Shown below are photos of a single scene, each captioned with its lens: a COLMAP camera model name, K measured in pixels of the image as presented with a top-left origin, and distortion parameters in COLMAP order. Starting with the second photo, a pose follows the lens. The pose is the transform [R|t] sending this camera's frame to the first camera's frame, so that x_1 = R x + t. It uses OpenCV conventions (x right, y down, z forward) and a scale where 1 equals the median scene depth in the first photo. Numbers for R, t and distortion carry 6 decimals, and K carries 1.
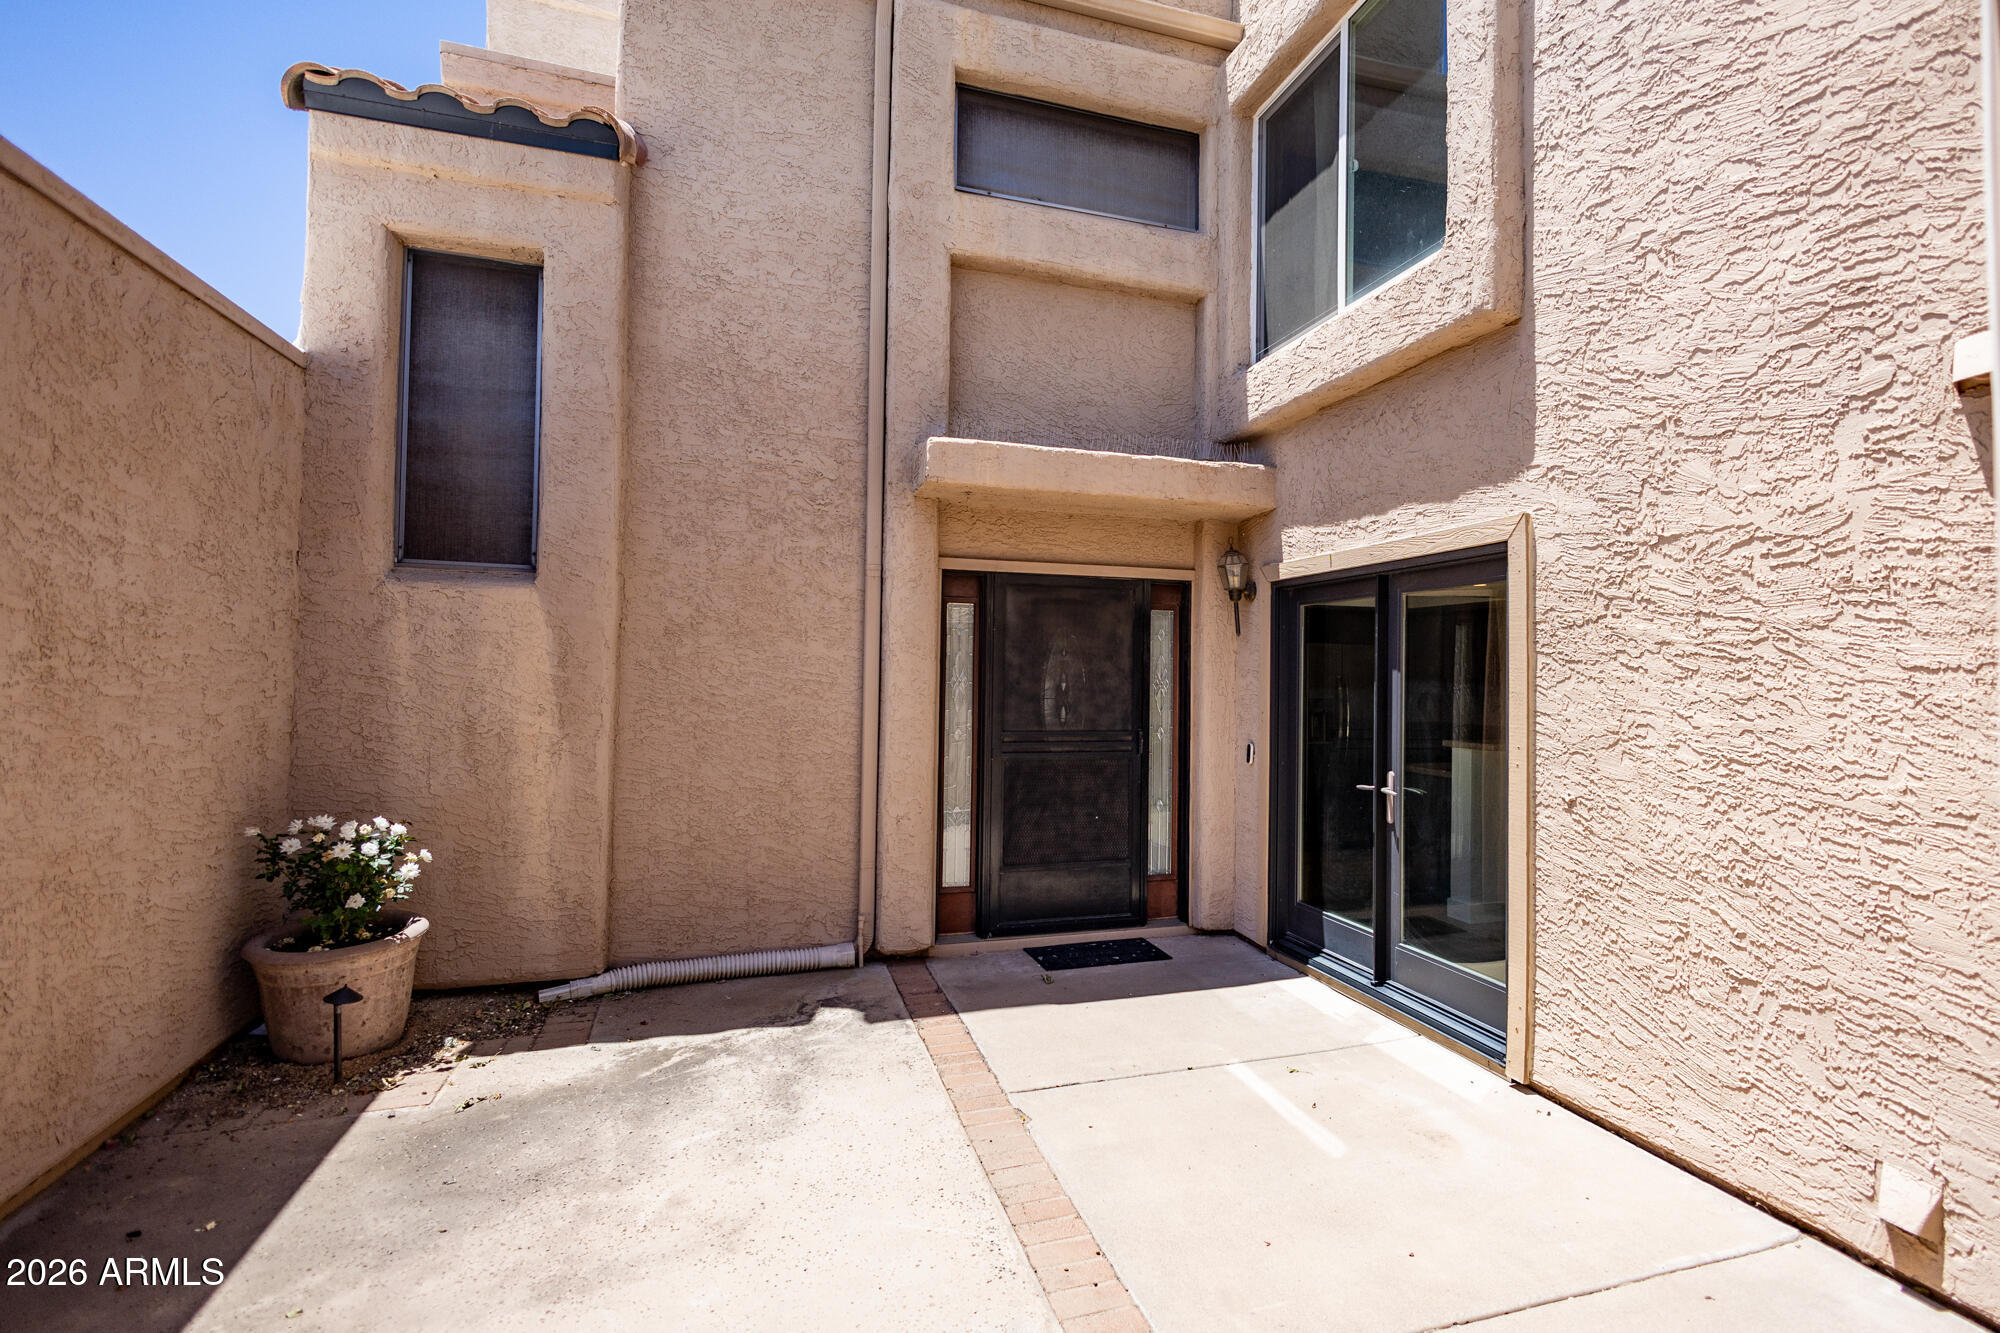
lens RADIAL K [[951.7, 0, 1070.5], [0, 951.7, 661.3], [0, 0, 1]] dist [0.001176, 0.000160]
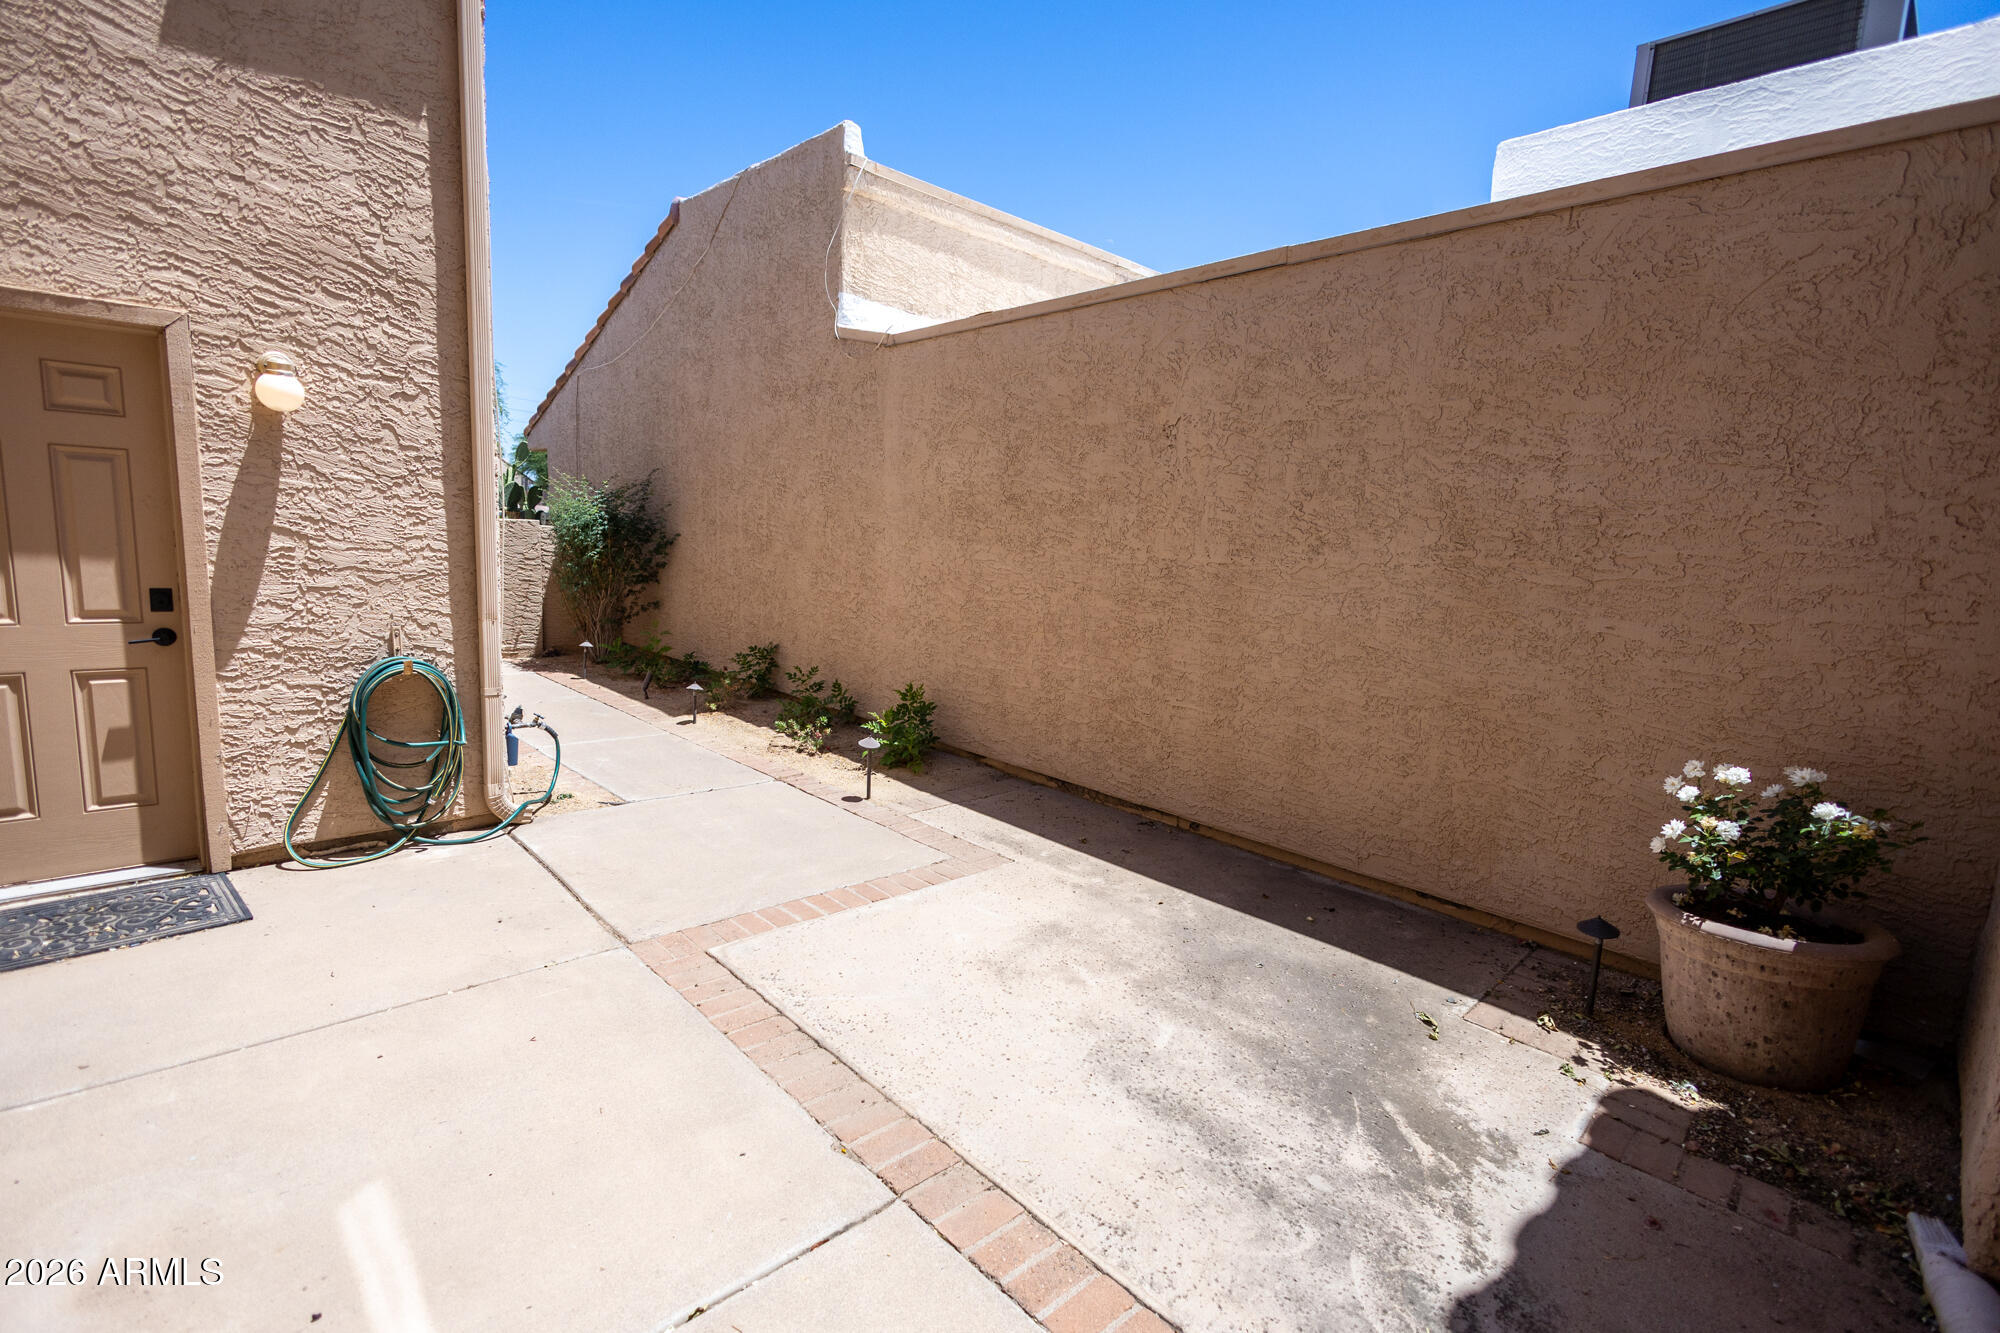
lens RADIAL K [[920.1, 0, 979.7], [0, 920.1, 670.5], [0, 0, 1]] dist [0.002678, -0.000120]
pose [[-0.910662, -0.000658, -0.413152, 0.138169], [-0.058019, 0.990293, 0.126306, 0.033243], [0.409059, 0.138993, -0.901860, 1.537346]]
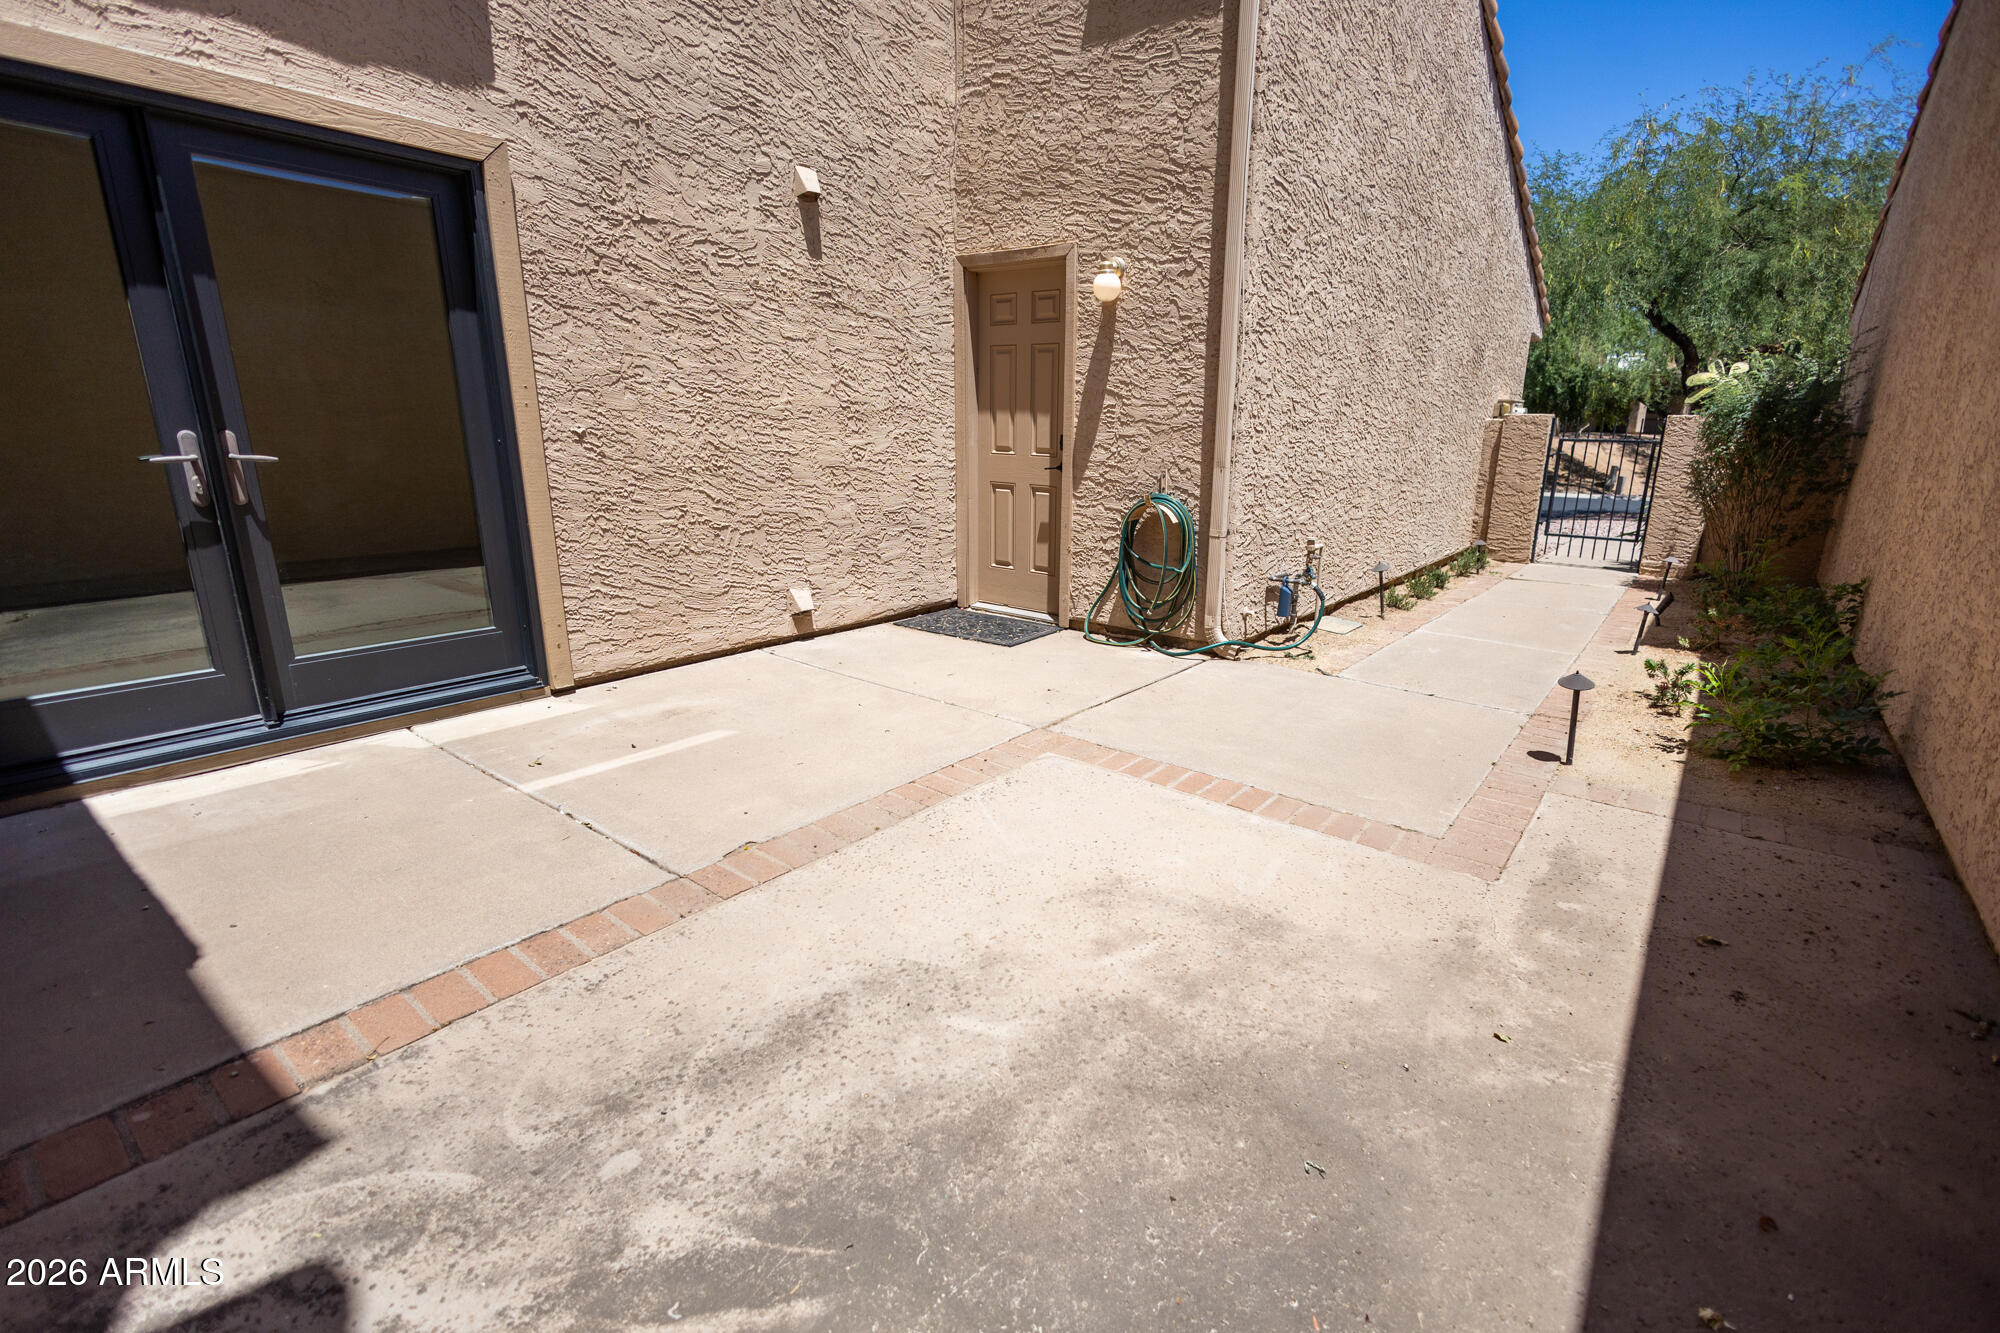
lens RADIAL K [[905.6, 0, 1064.9], [0, 905.6, 664.4], [0, 0, 1]] dist [0.003521, 0.000797]
pose [[-0.567224, -0.239424, 0.787993, -0.757297], [-0.048460, 0.964854, 0.258278, 0.102409], [-0.822137, 0.108315, -0.558891, 1.143002]]
